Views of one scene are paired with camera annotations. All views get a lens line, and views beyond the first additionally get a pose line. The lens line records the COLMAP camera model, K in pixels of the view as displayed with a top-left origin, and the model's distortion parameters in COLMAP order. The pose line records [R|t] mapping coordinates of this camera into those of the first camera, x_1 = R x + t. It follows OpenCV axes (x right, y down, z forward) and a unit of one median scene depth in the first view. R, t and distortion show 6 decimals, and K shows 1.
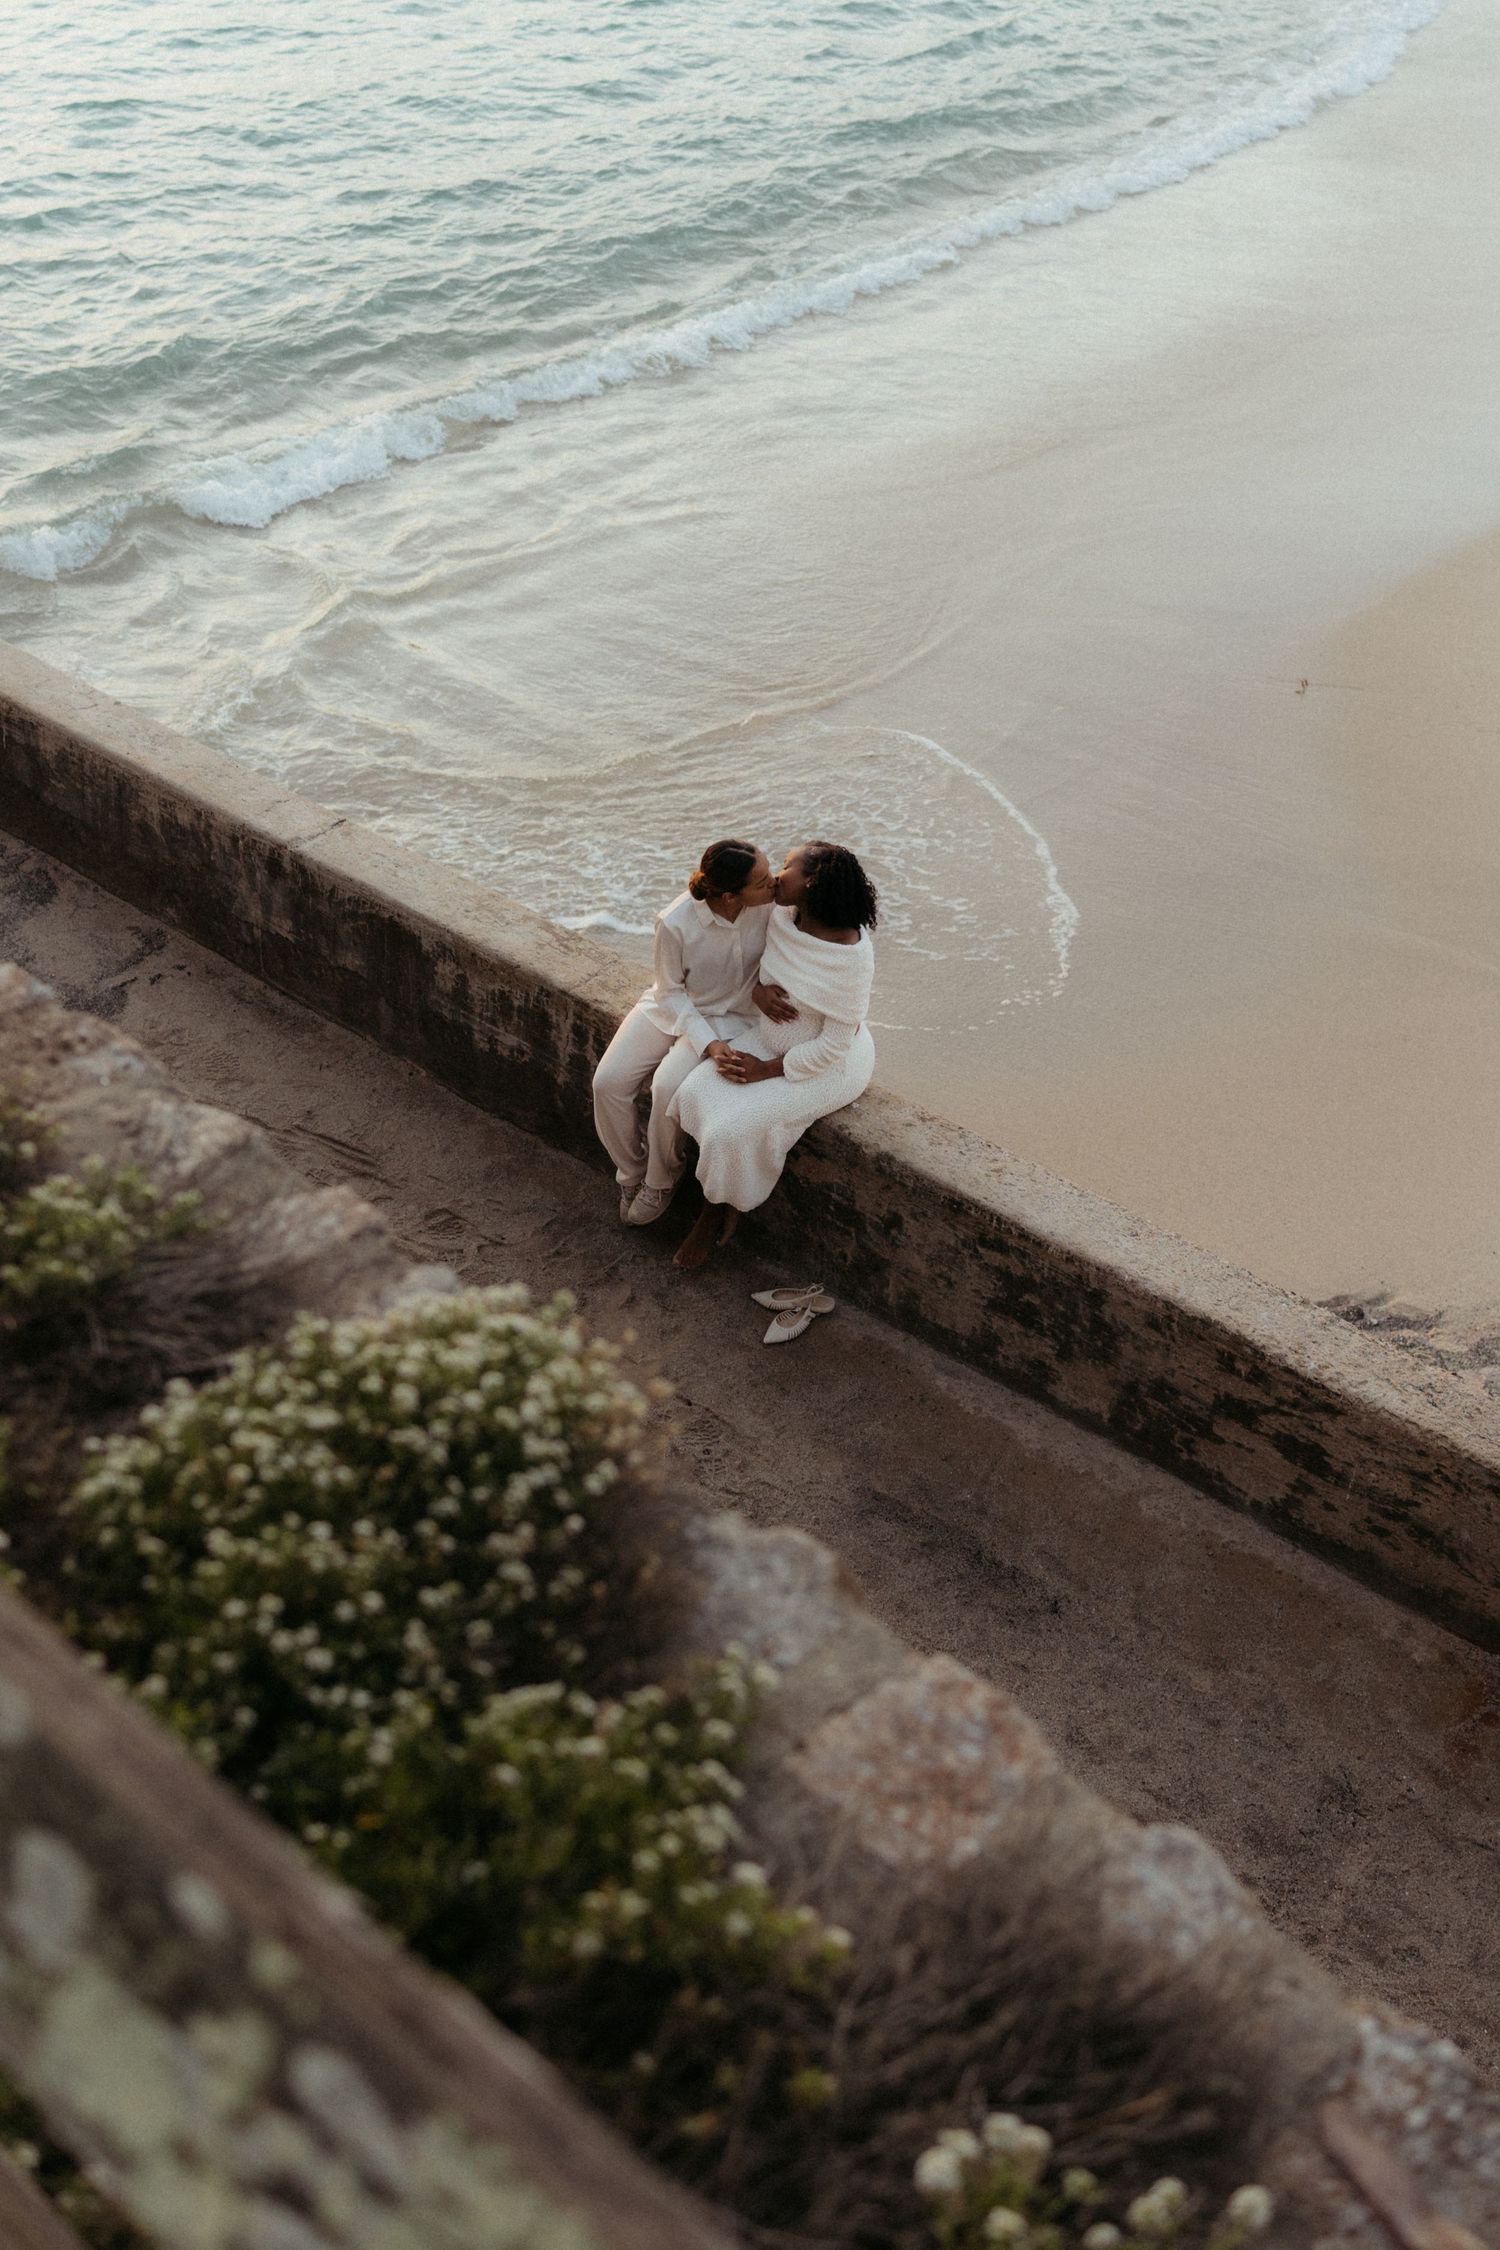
lens RADIAL K [[2274.1, 0, 748.5], [0, 2274.1, 1125.4], [0, 0, 1]] dist [-0.004165, 0.000000]
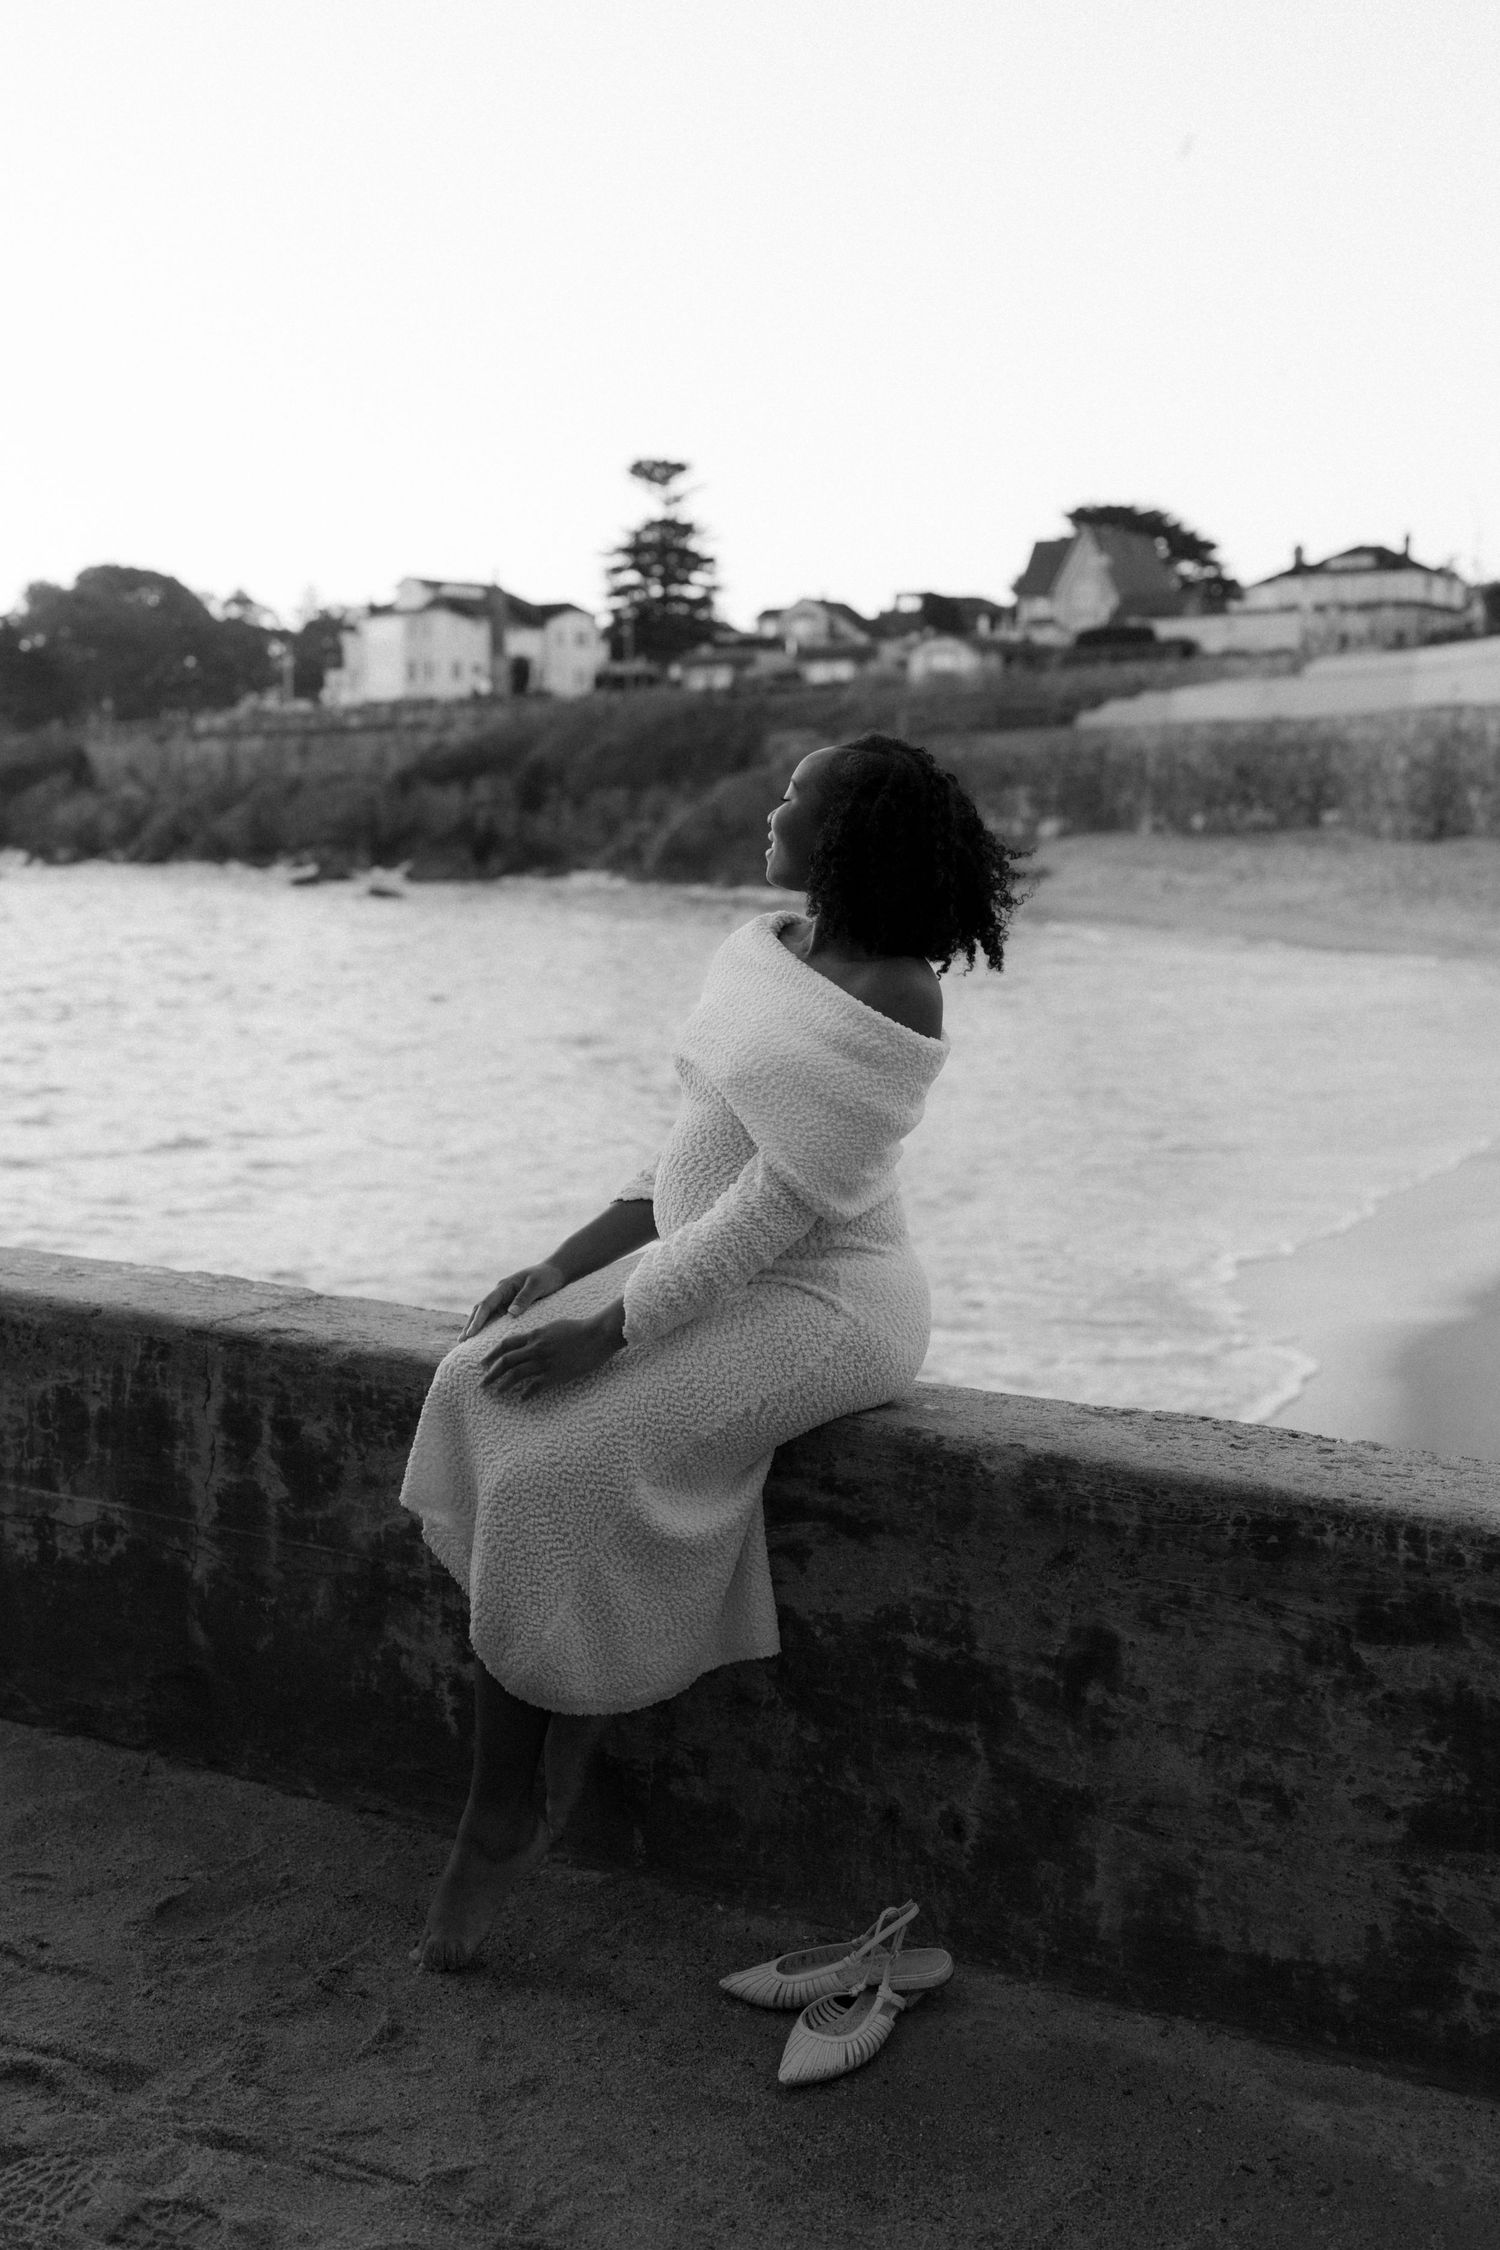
lens RADIAL K [[2274.1, 0, 752.0], [0, 2274.1, 1124.0], [0, 0, 1]] dist [-0.004165, 0.000000]
pose [[0.988837, -0.069585, 0.131754, -0.033028], [0.125807, 0.863707, -0.488040, 0.137802], [-0.079836, 0.499168, 0.862820, 0.626644]]
